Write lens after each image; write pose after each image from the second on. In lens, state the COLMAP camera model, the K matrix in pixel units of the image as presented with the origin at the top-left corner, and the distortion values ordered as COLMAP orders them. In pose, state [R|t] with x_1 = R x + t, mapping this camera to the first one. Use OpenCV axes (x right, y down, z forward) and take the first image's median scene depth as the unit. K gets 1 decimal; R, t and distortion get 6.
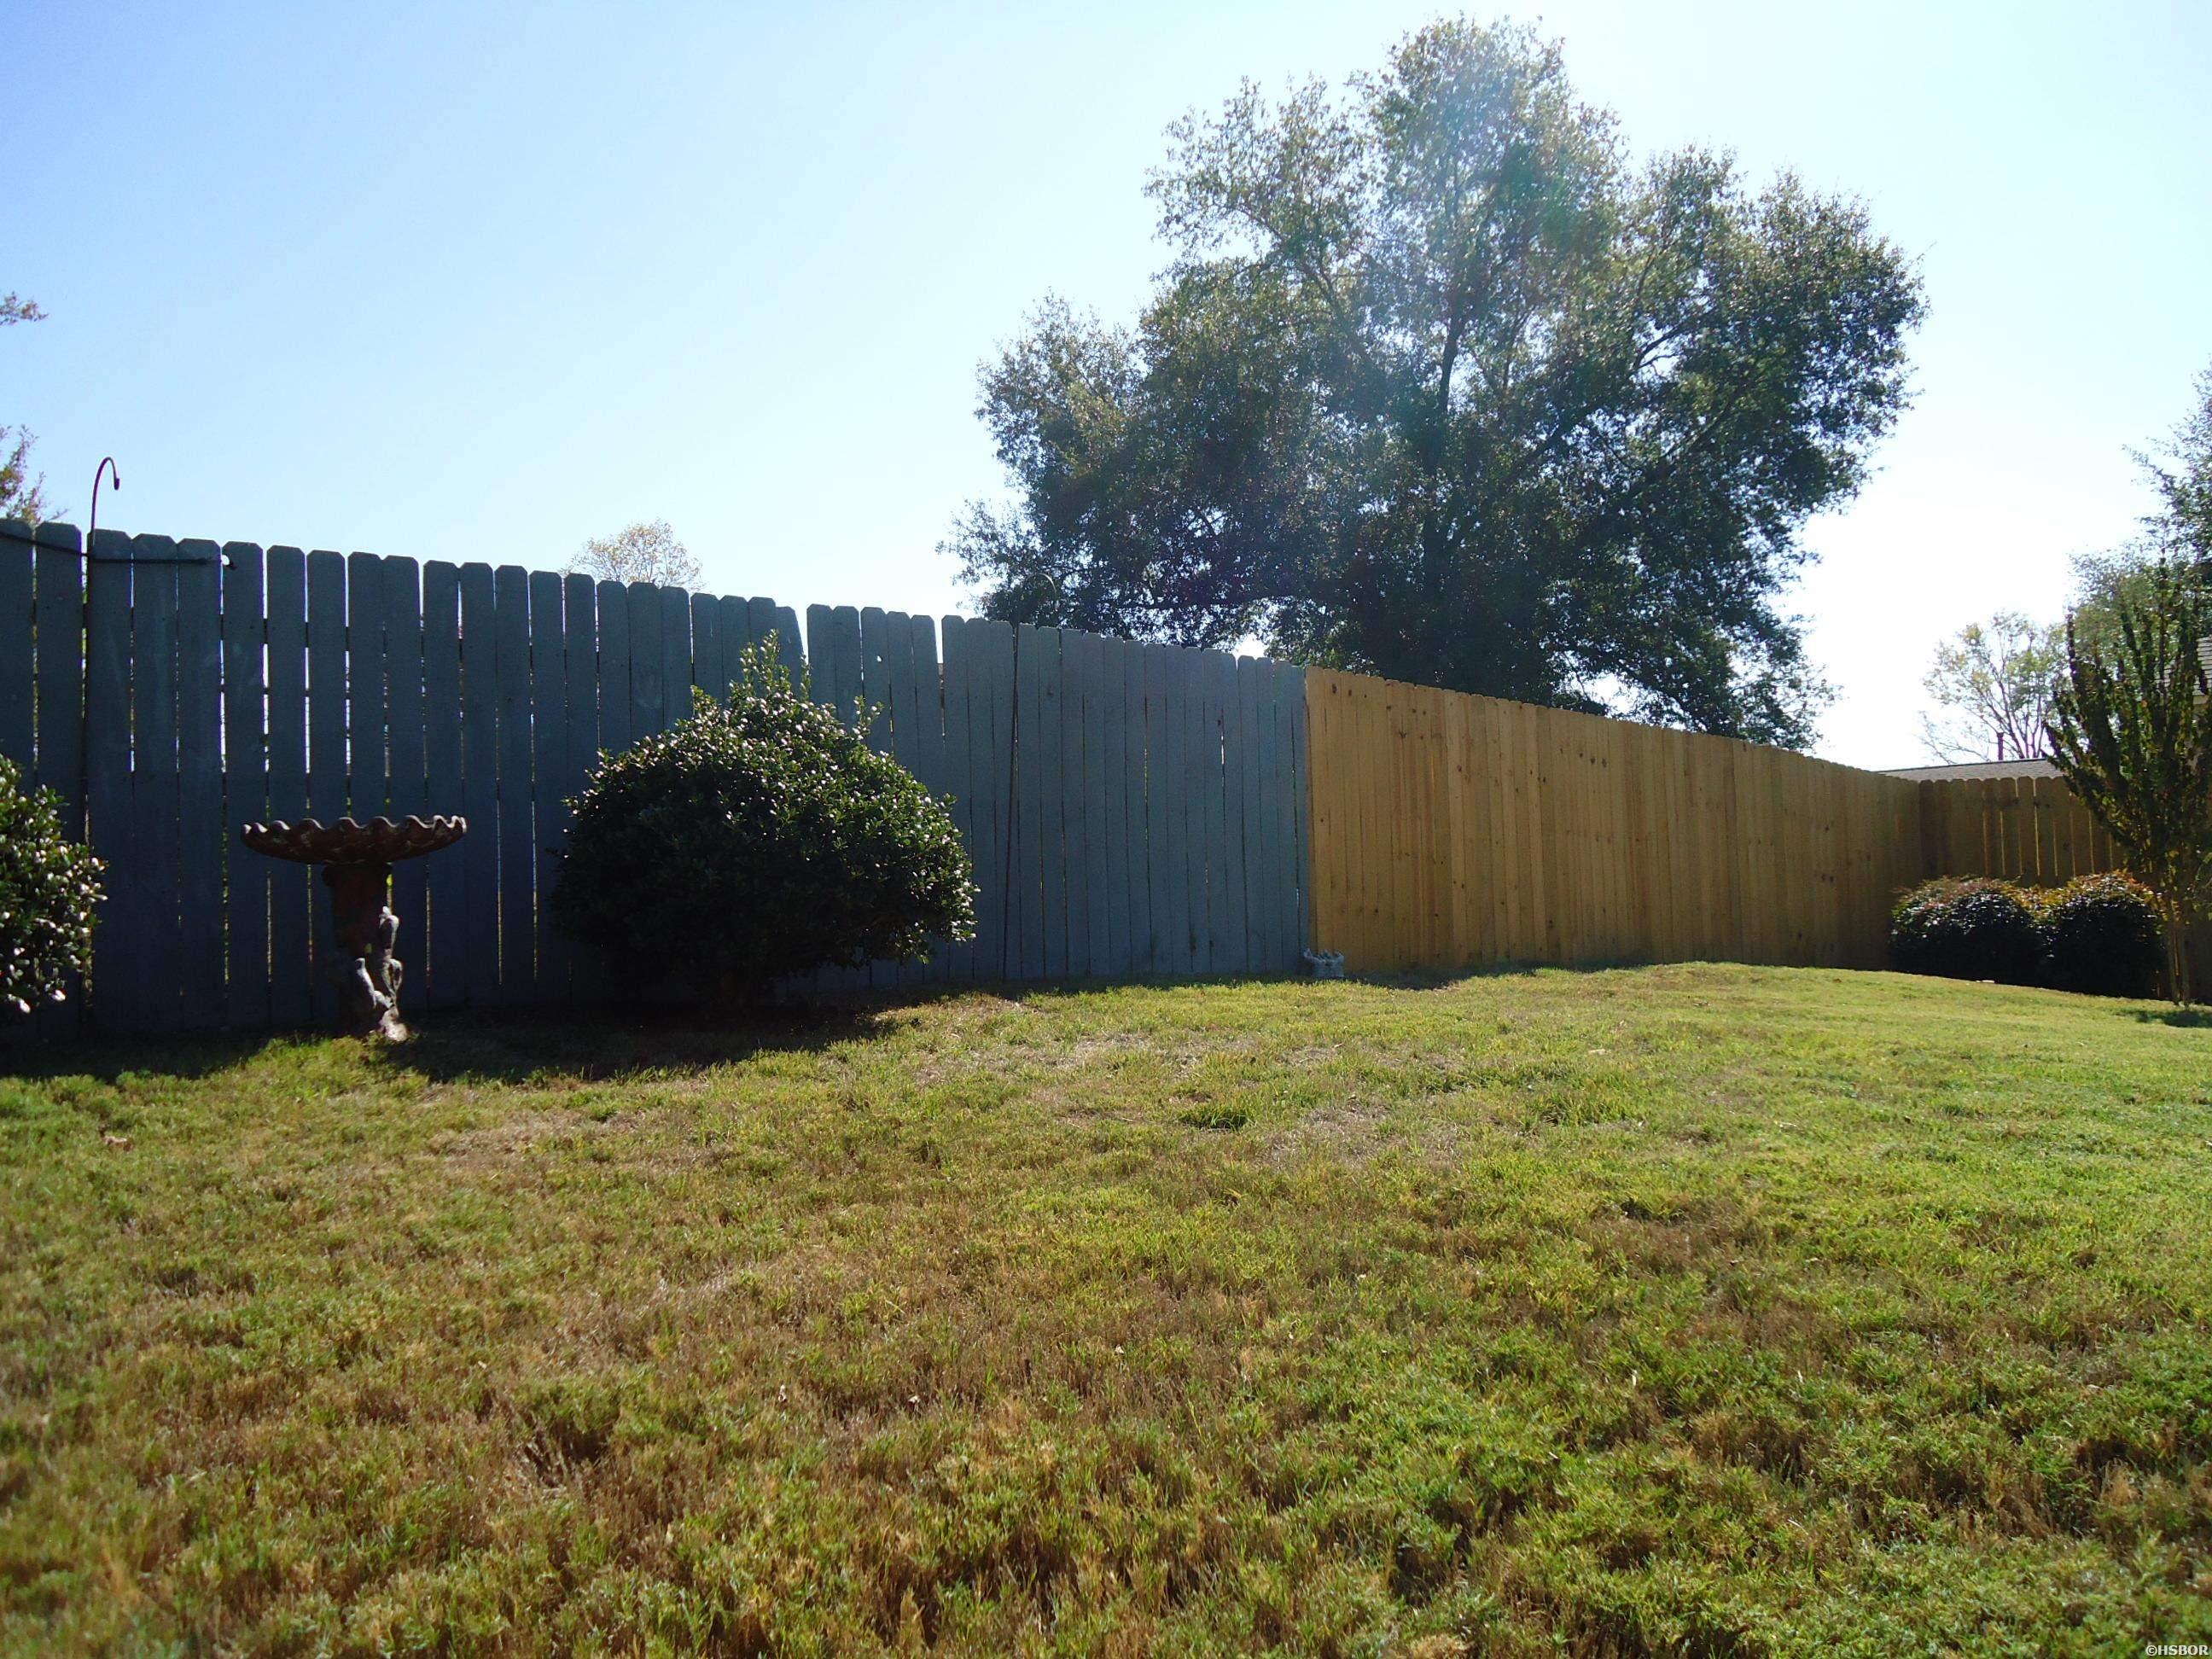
lens RADIAL K [[1603.4, 0, 1112.3], [0, 1603.4, 830.2], [0, 0, 1]] dist [-0.014443, 0.008816]
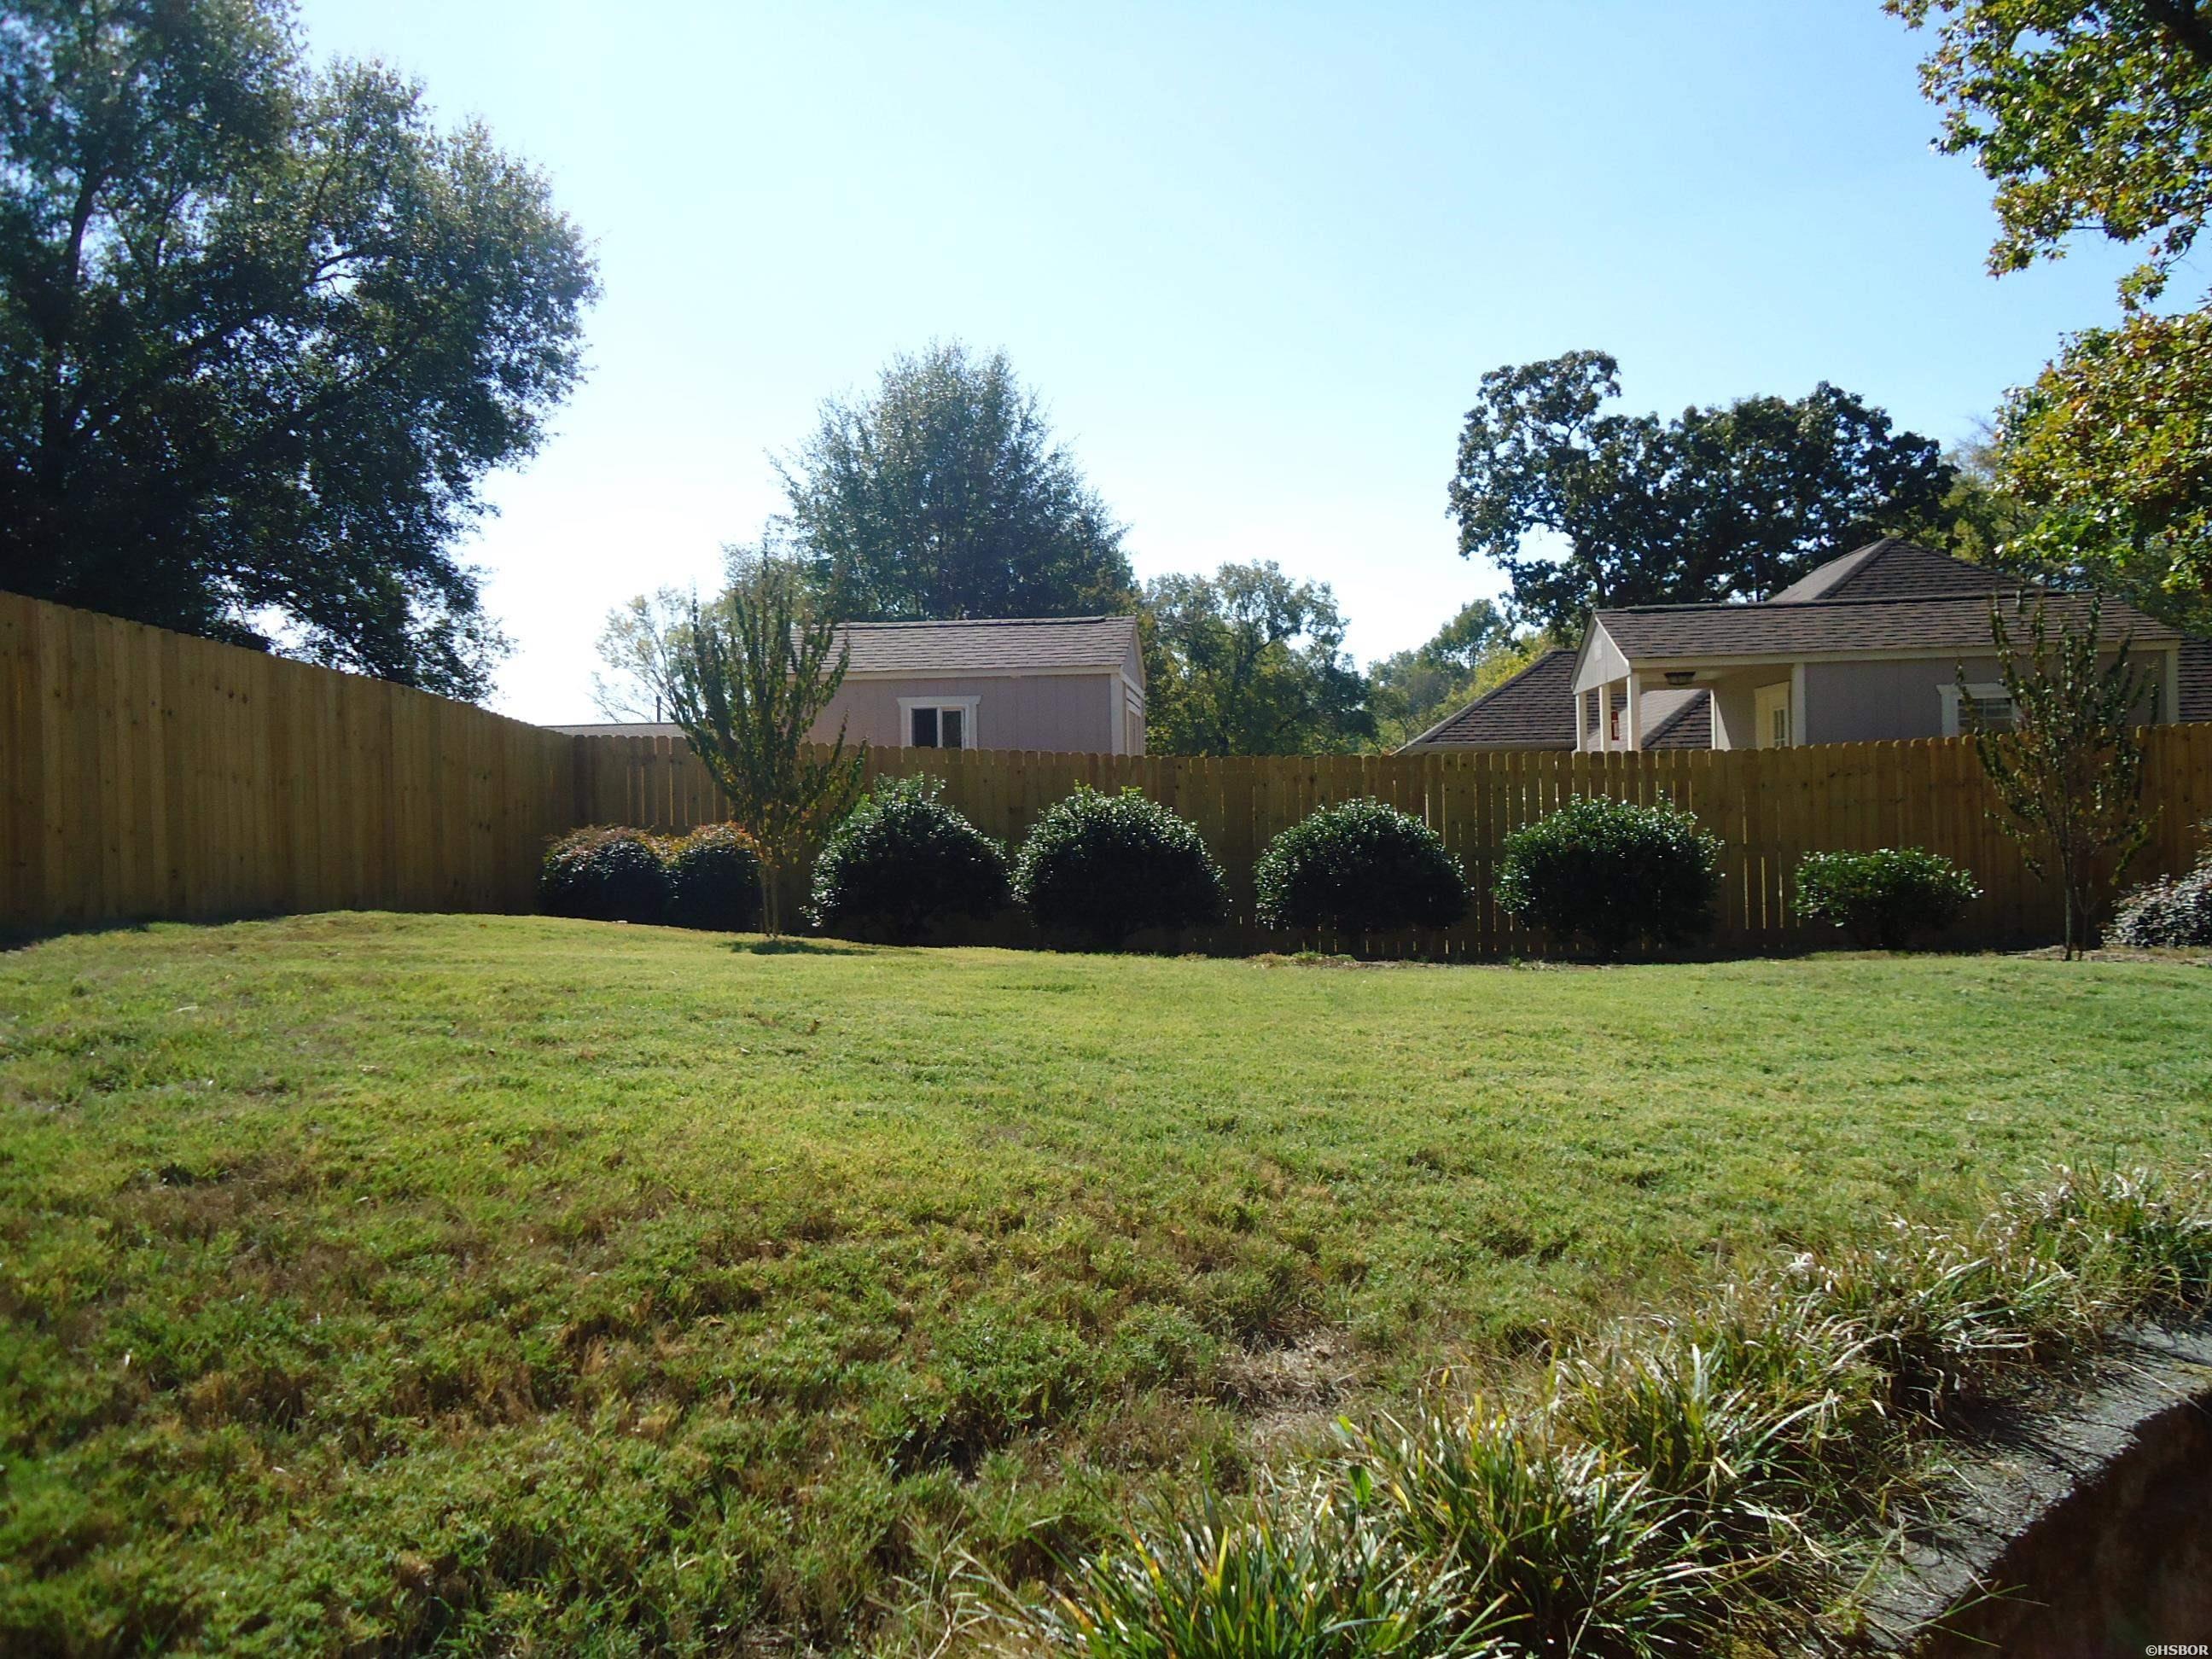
lens RADIAL K [[1603.4, 0, 1109.9], [0, 1603.4, 830.4], [0, 0, 1]] dist [-0.014443, 0.008816]
pose [[0.710440, 0.006636, 0.703727, 0.010747], [-0.028888, 0.999388, 0.019740, 0.001011], [-0.703165, -0.034353, 0.710196, -0.004092]]
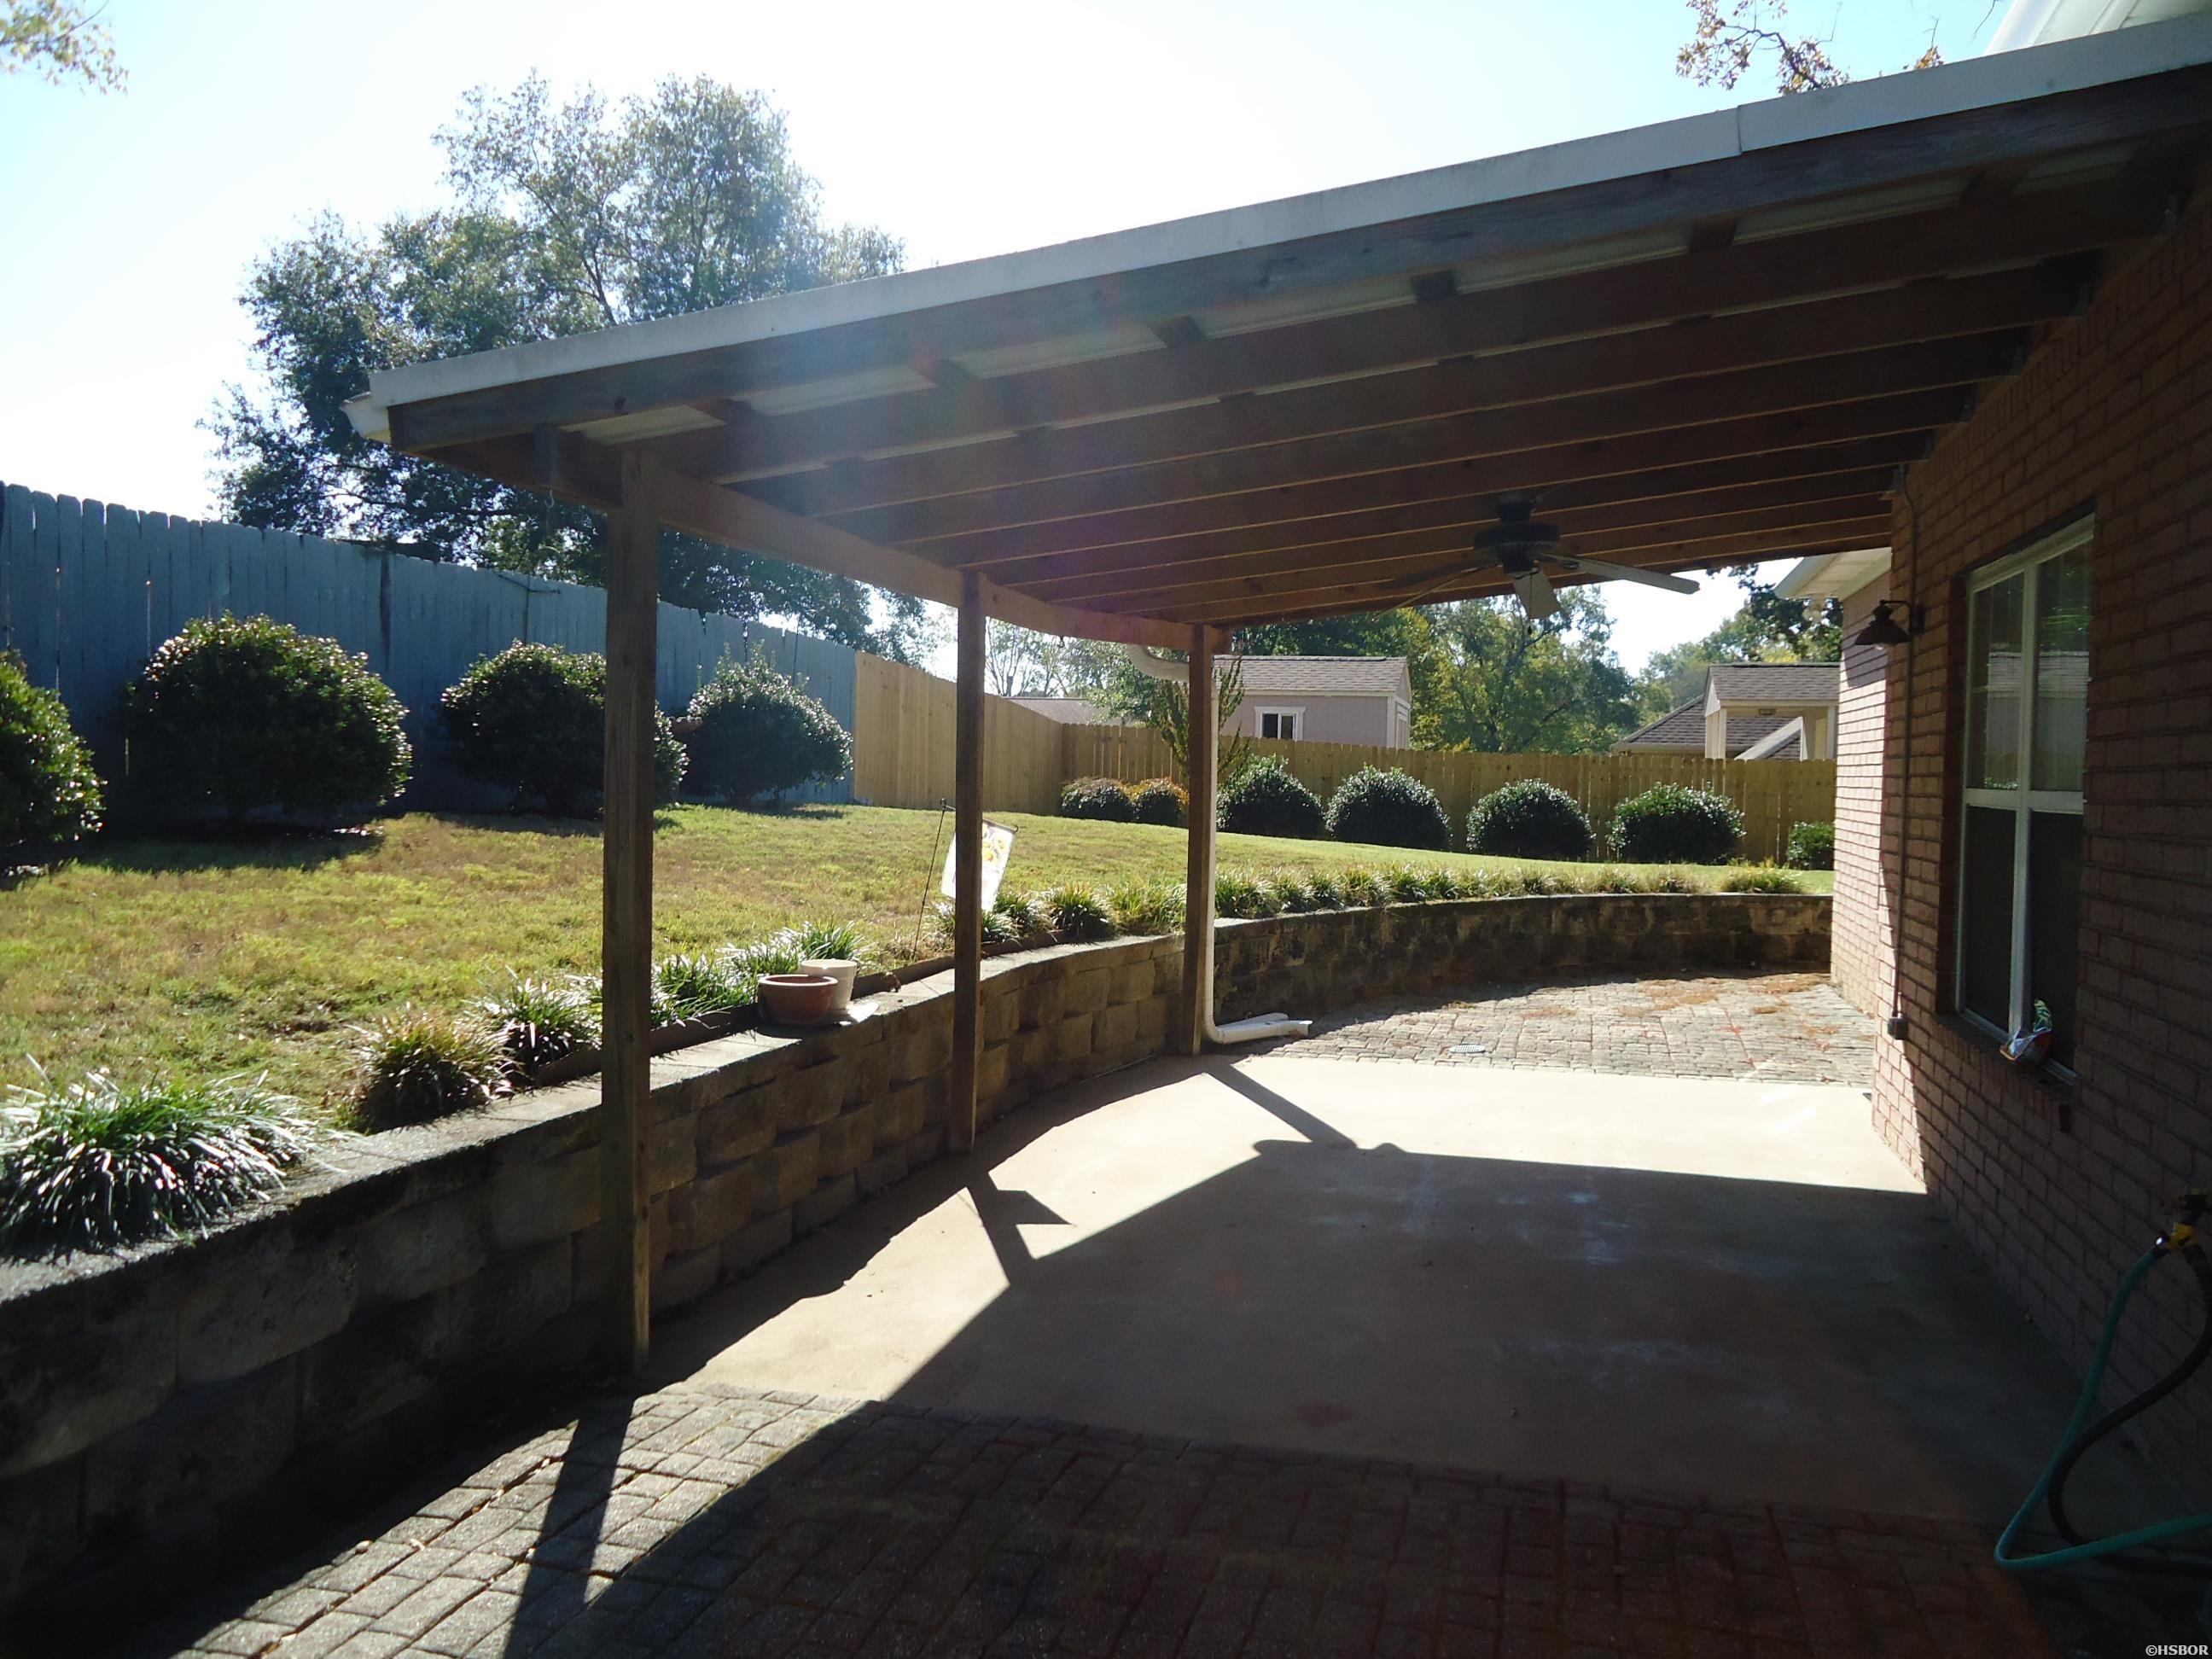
lens RADIAL K [[1603.4, 0, 1104.1], [0, 1603.4, 828.7], [0, 0, 1]] dist [-0.014443, 0.008816]
pose [[0.819519, 0.031383, 0.572193, -0.560084], [-0.069295, 0.996599, 0.044588, 0.003869], [-0.568848, -0.076191, 0.818906, -0.582127]]
